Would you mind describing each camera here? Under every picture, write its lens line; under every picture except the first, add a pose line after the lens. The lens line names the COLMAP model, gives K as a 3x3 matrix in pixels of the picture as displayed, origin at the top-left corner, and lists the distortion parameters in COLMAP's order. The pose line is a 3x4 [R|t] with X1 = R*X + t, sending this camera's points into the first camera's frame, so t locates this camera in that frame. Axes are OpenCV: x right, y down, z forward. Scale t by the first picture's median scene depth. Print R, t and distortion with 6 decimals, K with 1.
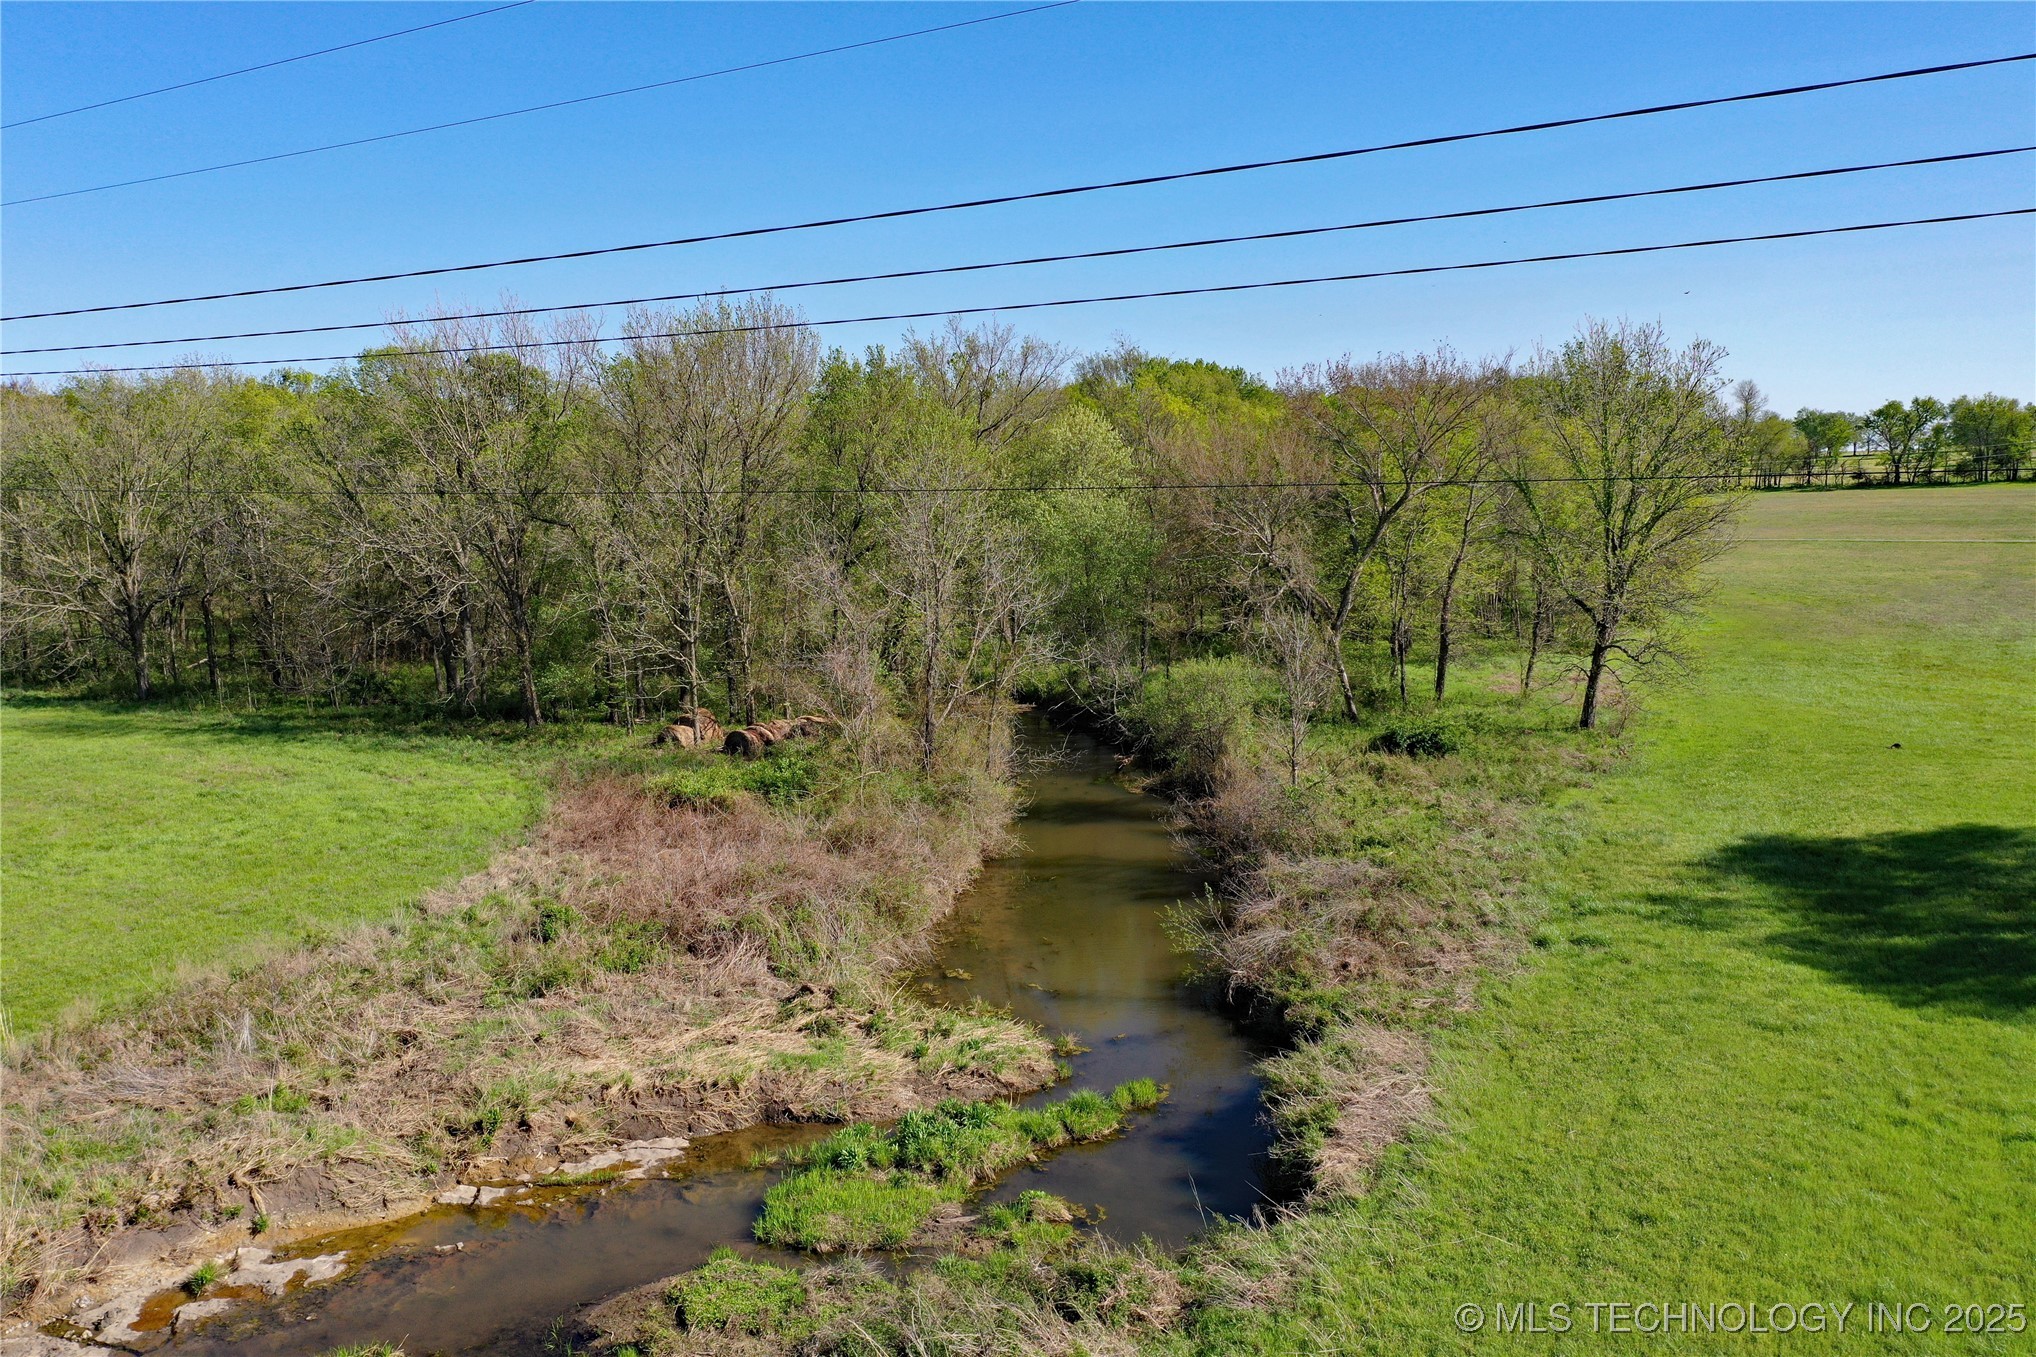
lens RADIAL K [[1653.6, 0, 1016.5], [0, 1653.6, 682.8], [0, 0, 1]] dist [0.006103, -0.000723]
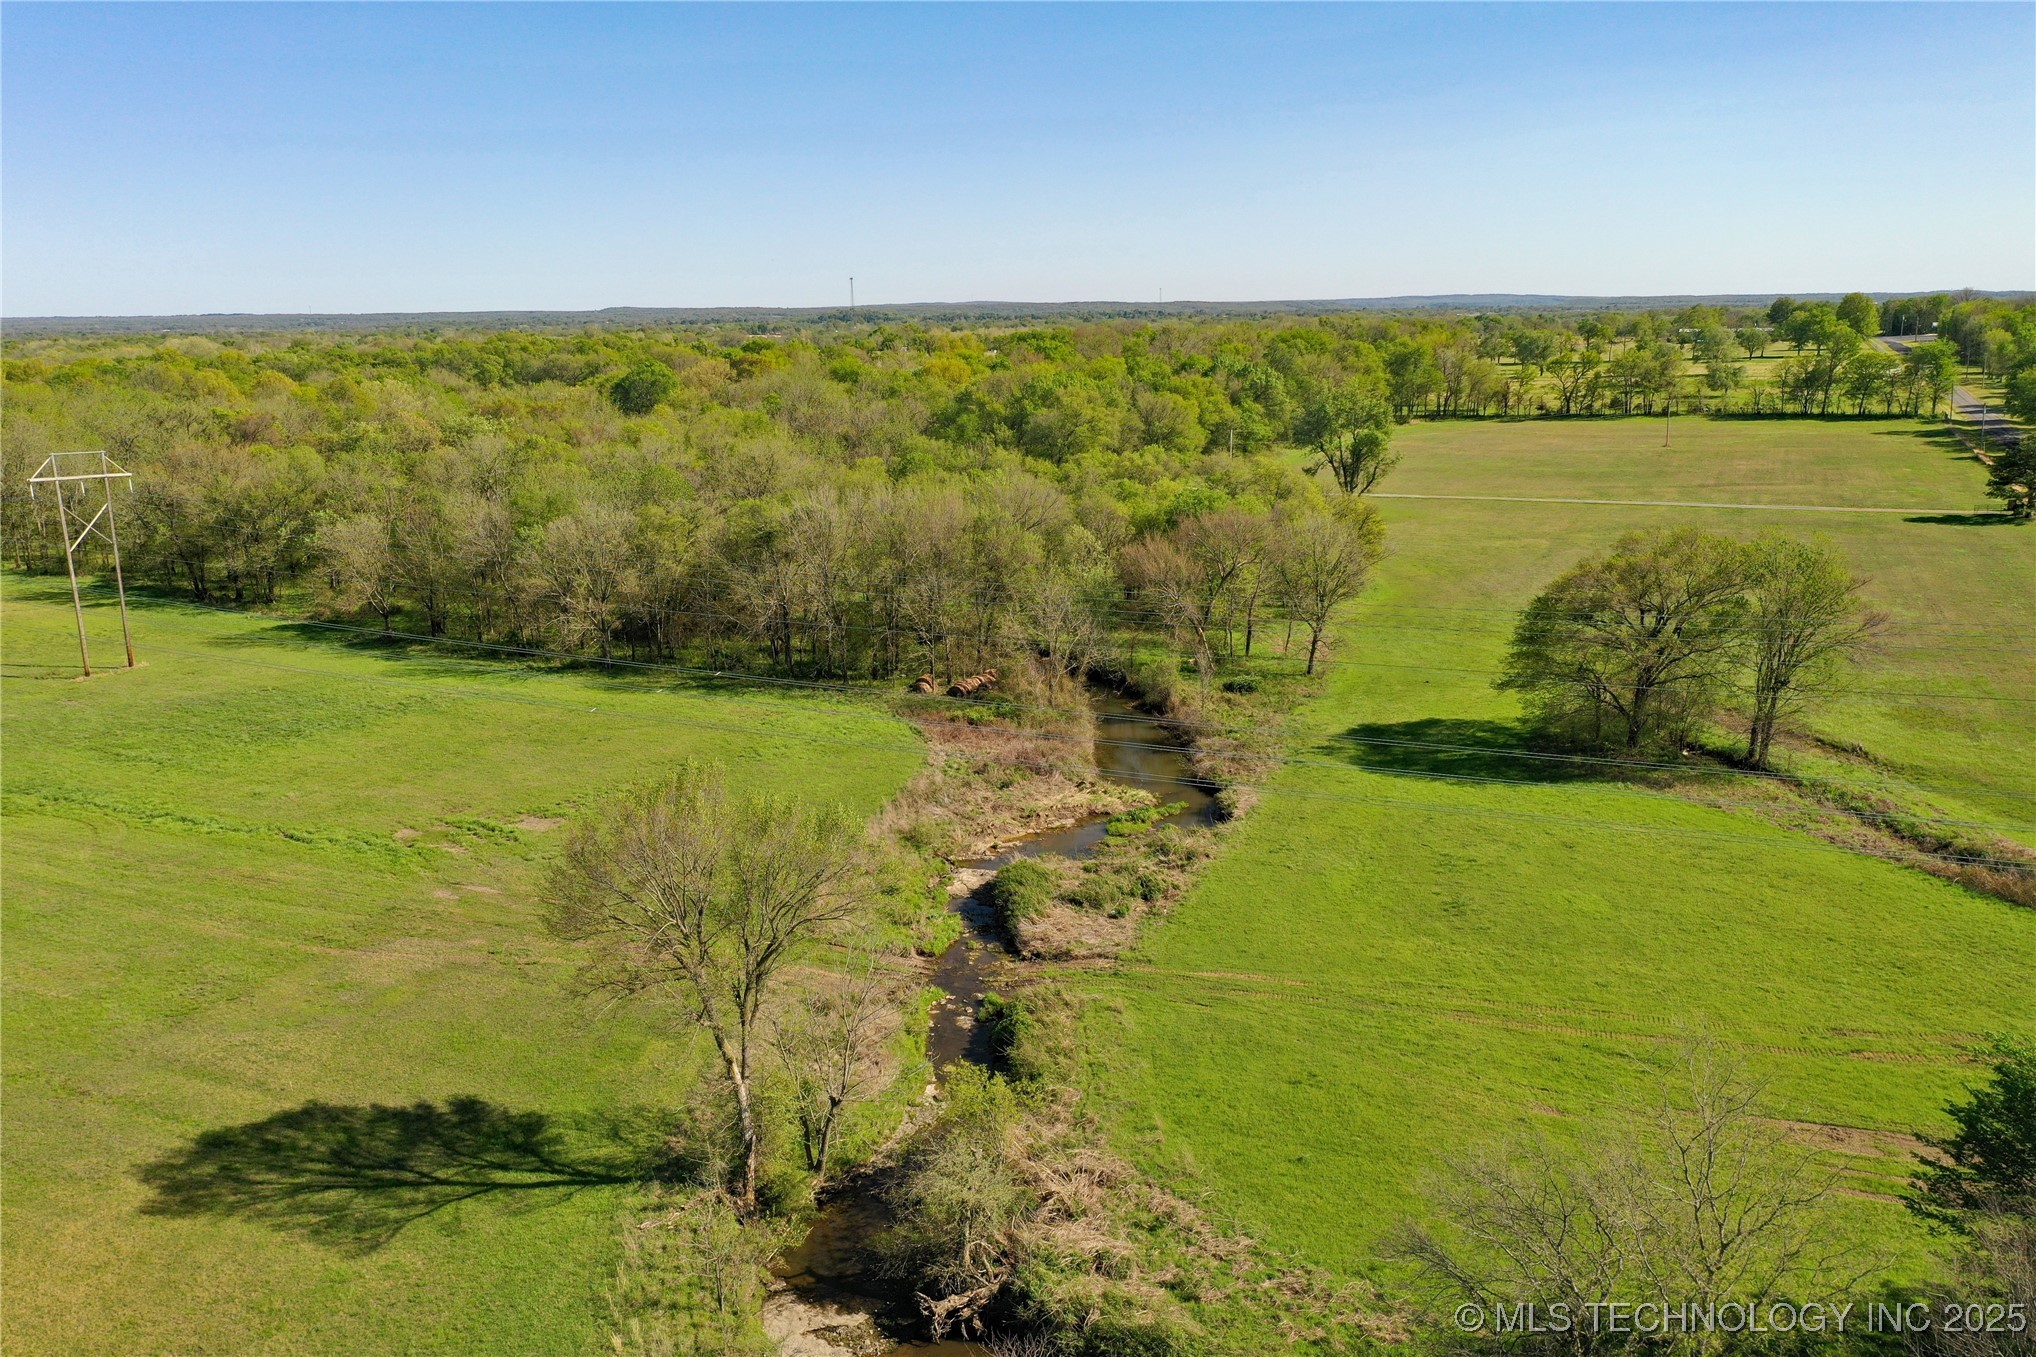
lens RADIAL K [[1653.6, 0, 1019.0], [0, 1653.6, 676.5], [0, 0, 1]] dist [0.006103, -0.000723]
pose [[0.991496, -0.029055, 0.126855, -0.432403], [0.017694, 0.995804, 0.089786, -0.221321], [-0.128931, -0.086778, 0.987849, -1.506845]]
